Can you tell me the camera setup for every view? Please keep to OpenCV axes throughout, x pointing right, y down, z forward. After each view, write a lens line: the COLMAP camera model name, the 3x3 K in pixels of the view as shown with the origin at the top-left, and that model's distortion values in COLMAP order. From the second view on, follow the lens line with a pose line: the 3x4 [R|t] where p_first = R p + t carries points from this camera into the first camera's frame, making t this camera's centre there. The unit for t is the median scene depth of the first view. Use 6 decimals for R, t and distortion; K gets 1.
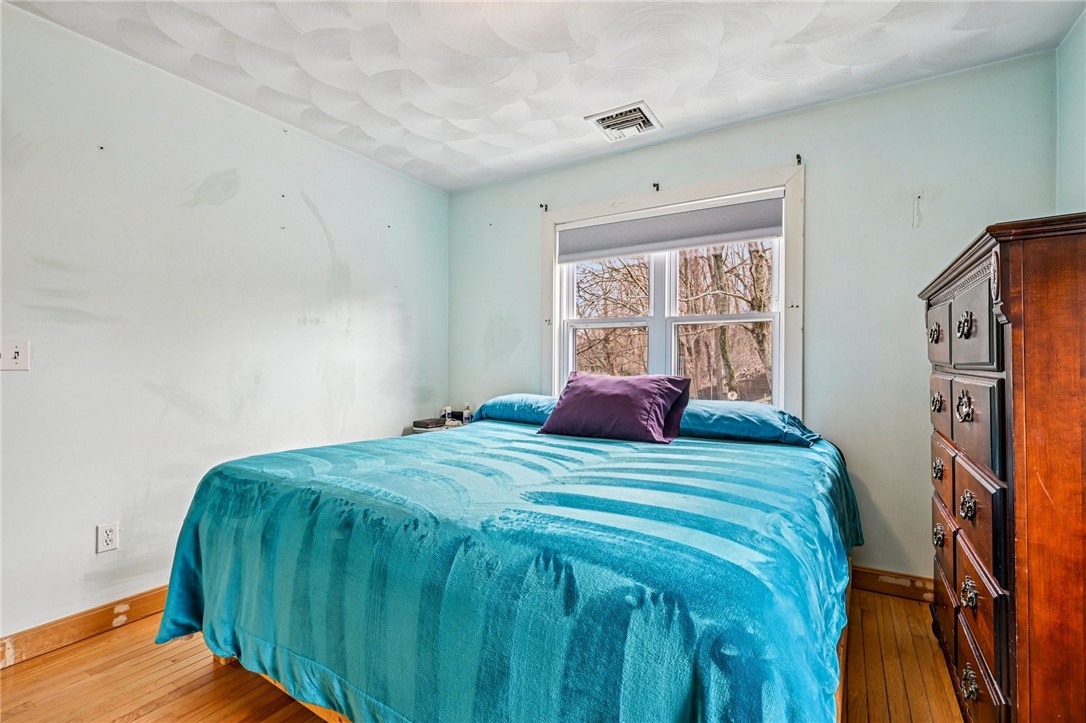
lens RADIAL K [[488.9, 0, 541.0], [0, 488.9, 360.5], [0, 0, 1]] dist [0.002621, -0.000572]
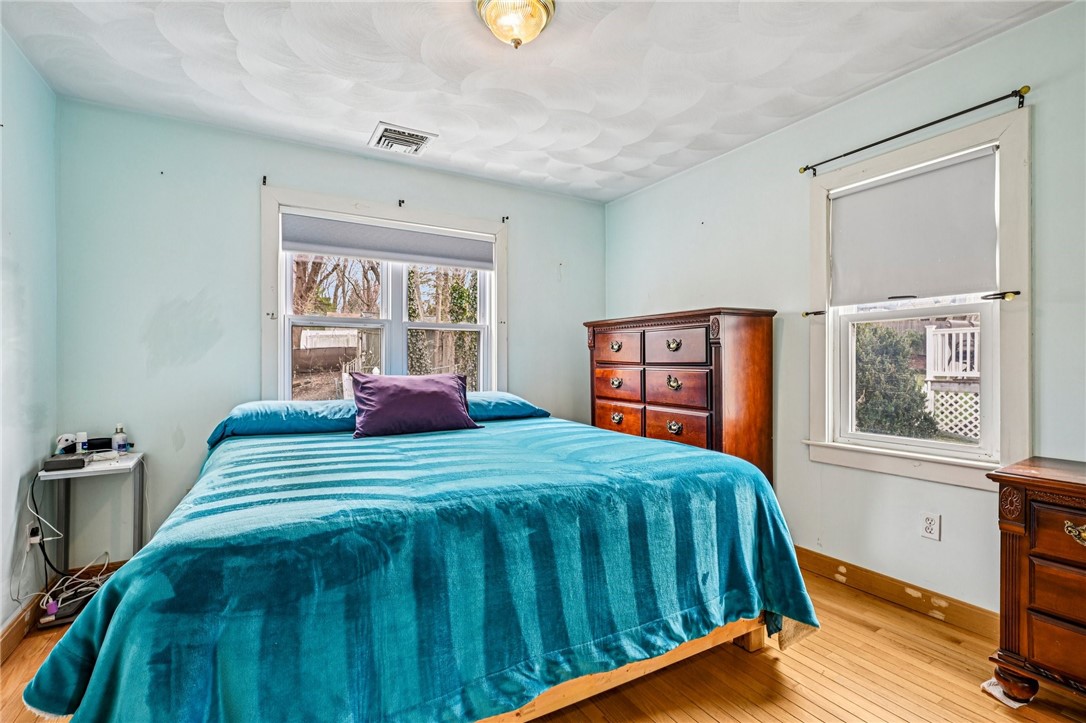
lens RADIAL K [[488.9, 0, 537.9], [0, 488.9, 361.2], [0, 0, 1]] dist [0.002621, -0.000572]
pose [[0.476940, -0.002092, 0.878933, -0.598982], [-0.002118, 0.999992, 0.003529, -0.004220], [-0.878933, -0.003545, 0.476931, 0.208981]]
